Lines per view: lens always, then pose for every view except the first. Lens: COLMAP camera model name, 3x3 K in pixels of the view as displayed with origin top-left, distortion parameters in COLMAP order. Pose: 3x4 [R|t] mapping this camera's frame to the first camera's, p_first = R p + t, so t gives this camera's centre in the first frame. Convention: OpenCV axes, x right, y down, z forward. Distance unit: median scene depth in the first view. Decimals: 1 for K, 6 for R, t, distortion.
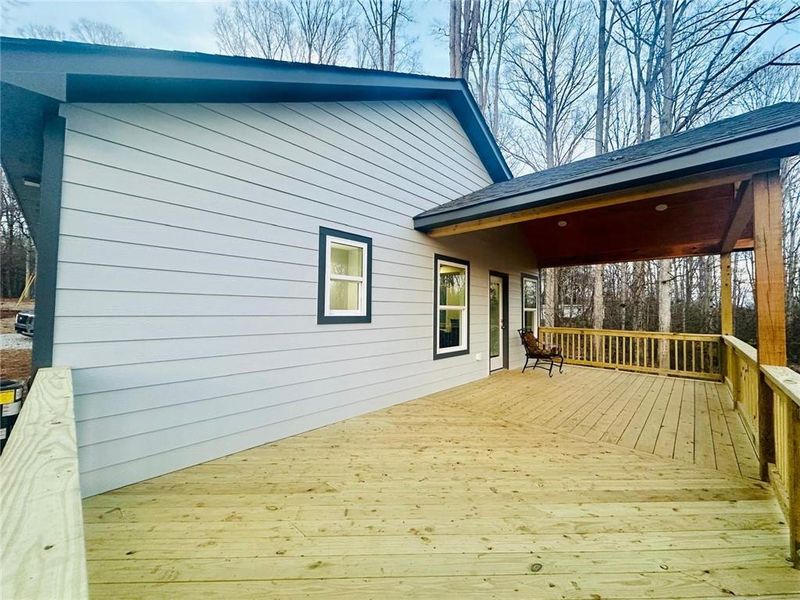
lens RADIAL K [[317.9, 0, 400.0], [0, 317.9, 300.0], [0, 0, 1]] dist [0.000186, 0.000048]
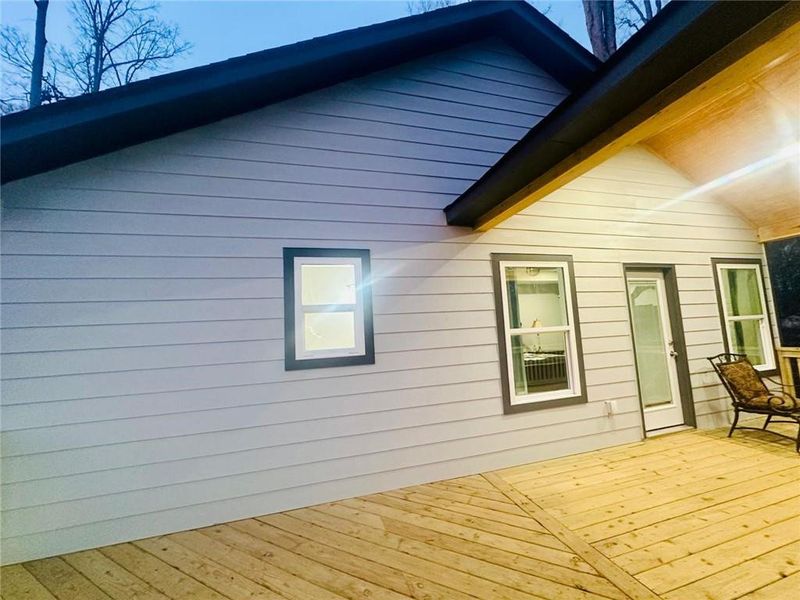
lens RADIAL K [[317.9, 0, 400.0], [0, 317.9, 300.0], [0, 0, 1]] dist [0.000186, 0.000048]
pose [[0.855435, -0.109194, -0.506269, 0.271398], [0.079716, 0.993633, -0.079614, -0.008648], [0.511739, 0.027747, 0.858693, 0.318461]]
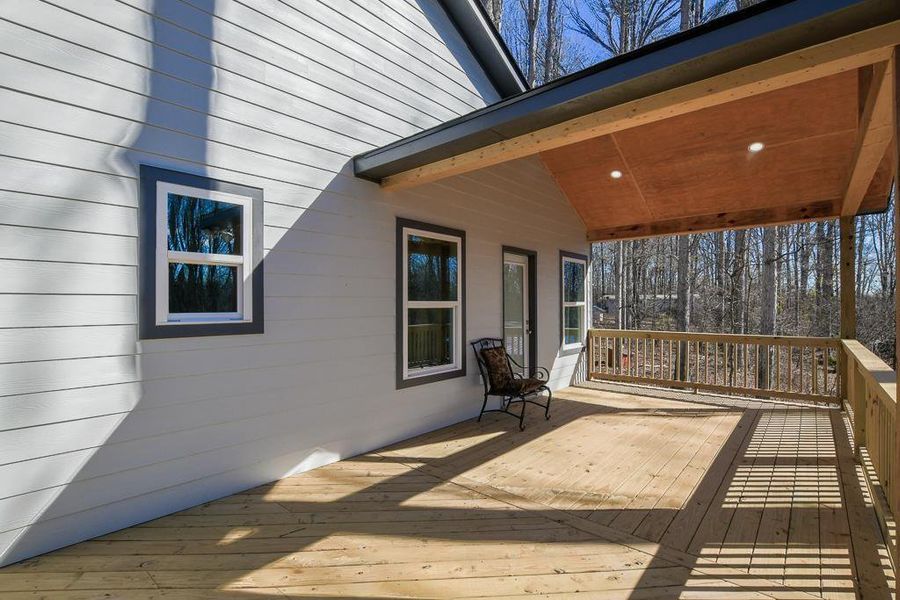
lens RADIAL K [[424.4, 0, 447.4], [0, 424.4, 309.3], [0, 0, 1]] dist [-0.026574, -0.000515]
pose [[0.999408, -0.022066, 0.026410, 0.180804], [0.021147, 0.999178, 0.034598, 0.006067], [-0.027151, -0.034019, 0.999052, 0.170425]]
